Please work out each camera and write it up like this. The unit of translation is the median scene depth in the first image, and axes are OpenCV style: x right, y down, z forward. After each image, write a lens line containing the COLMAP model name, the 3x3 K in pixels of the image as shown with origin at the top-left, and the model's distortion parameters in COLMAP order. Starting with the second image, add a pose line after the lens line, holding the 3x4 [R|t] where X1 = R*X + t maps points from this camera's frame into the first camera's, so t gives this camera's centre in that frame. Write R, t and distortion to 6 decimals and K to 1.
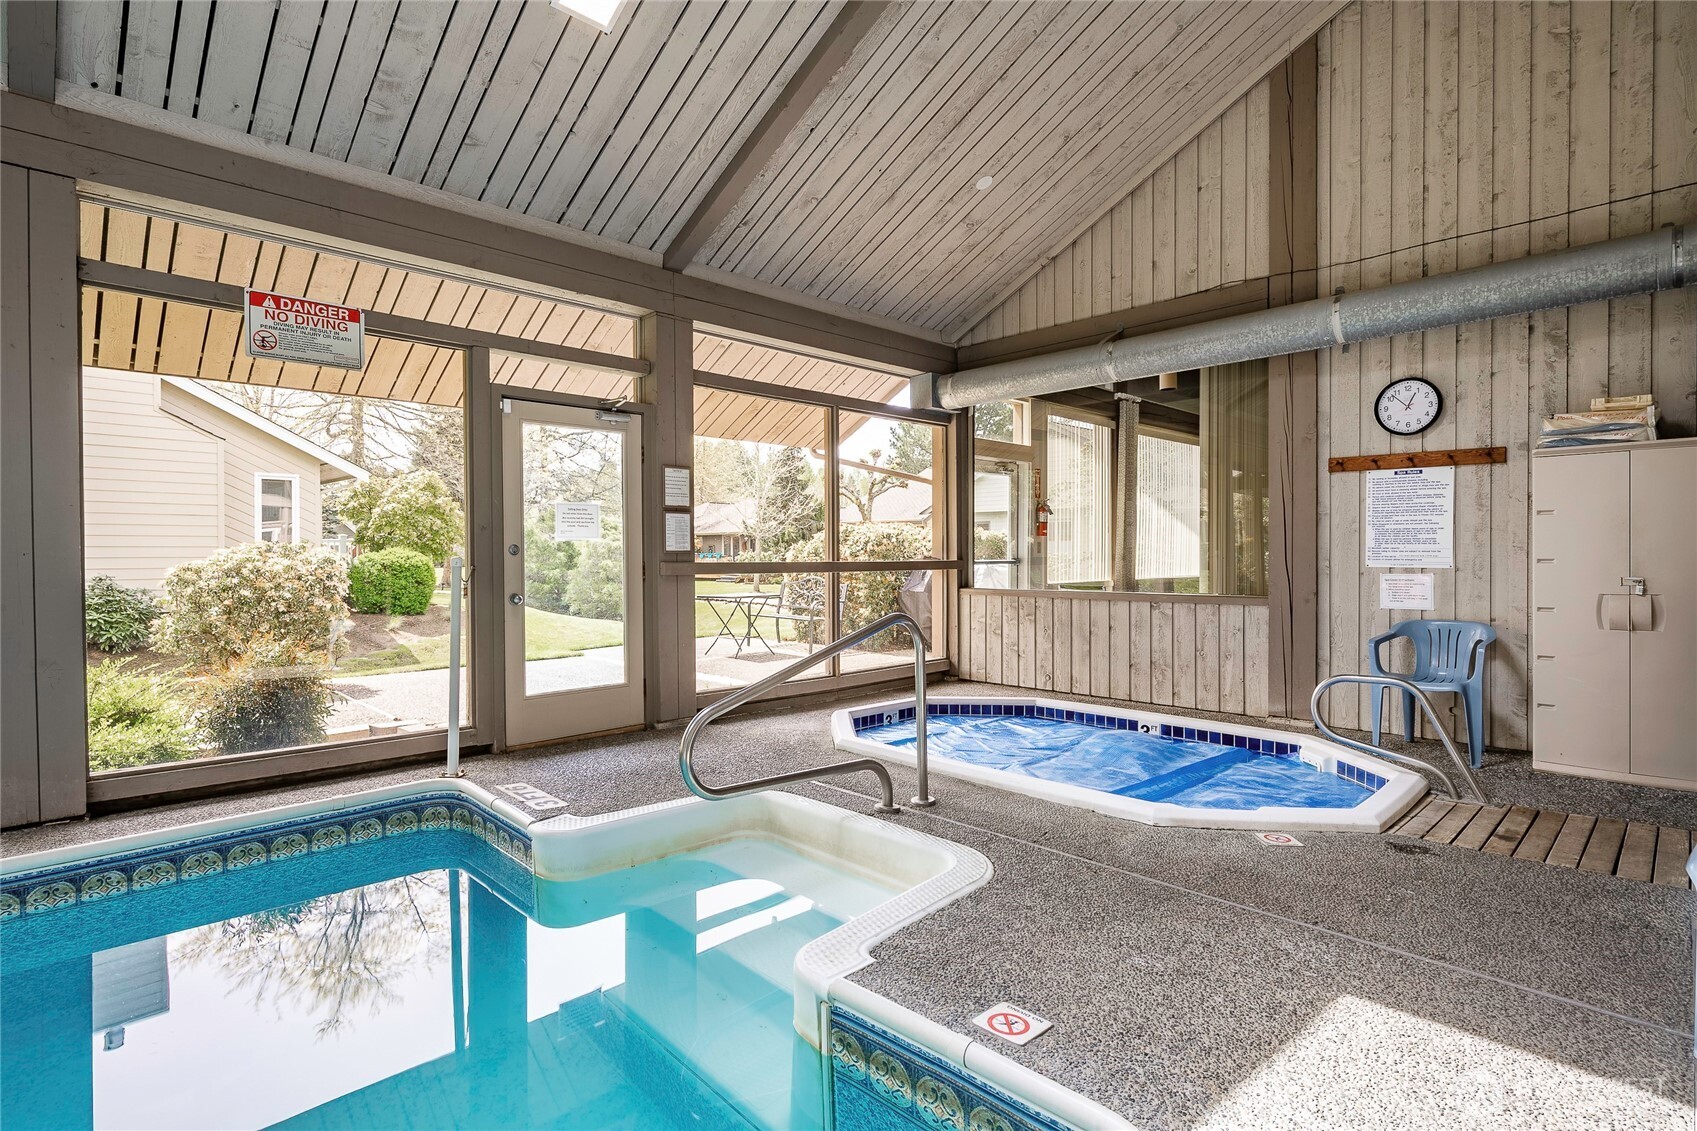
lens RADIAL K [[862.7, 0, 848.5], [0, 862.7, 565.5], [0, 0, 1]] dist [0.002755, 0.000395]
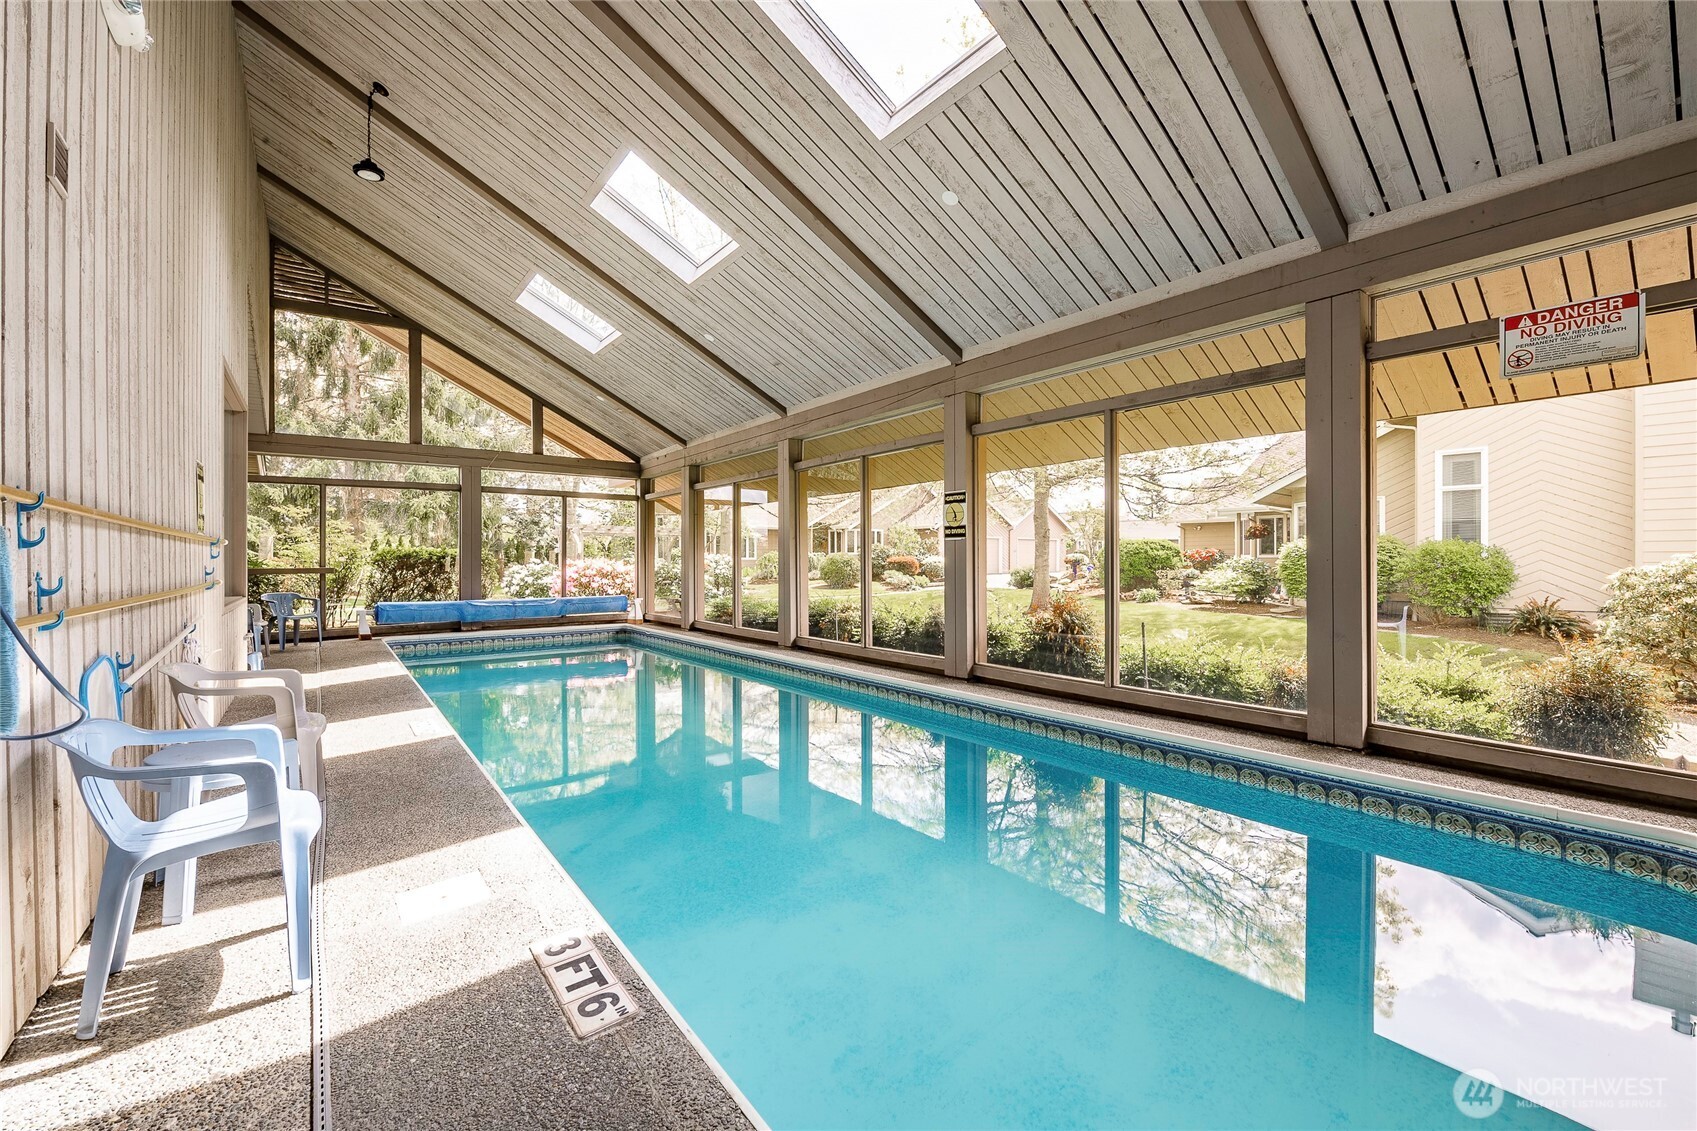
lens RADIAL K [[694.5, 0, 848.5], [0, 694.5, 565.5], [0, 0, 1]] dist [0.000007, 0.000116]
pose [[-0.110583, 0.010010, -0.993816, 0.273101], [-0.013040, 0.999849, 0.011521, -0.005255], [0.993781, 0.014234, -0.110436, 0.277419]]
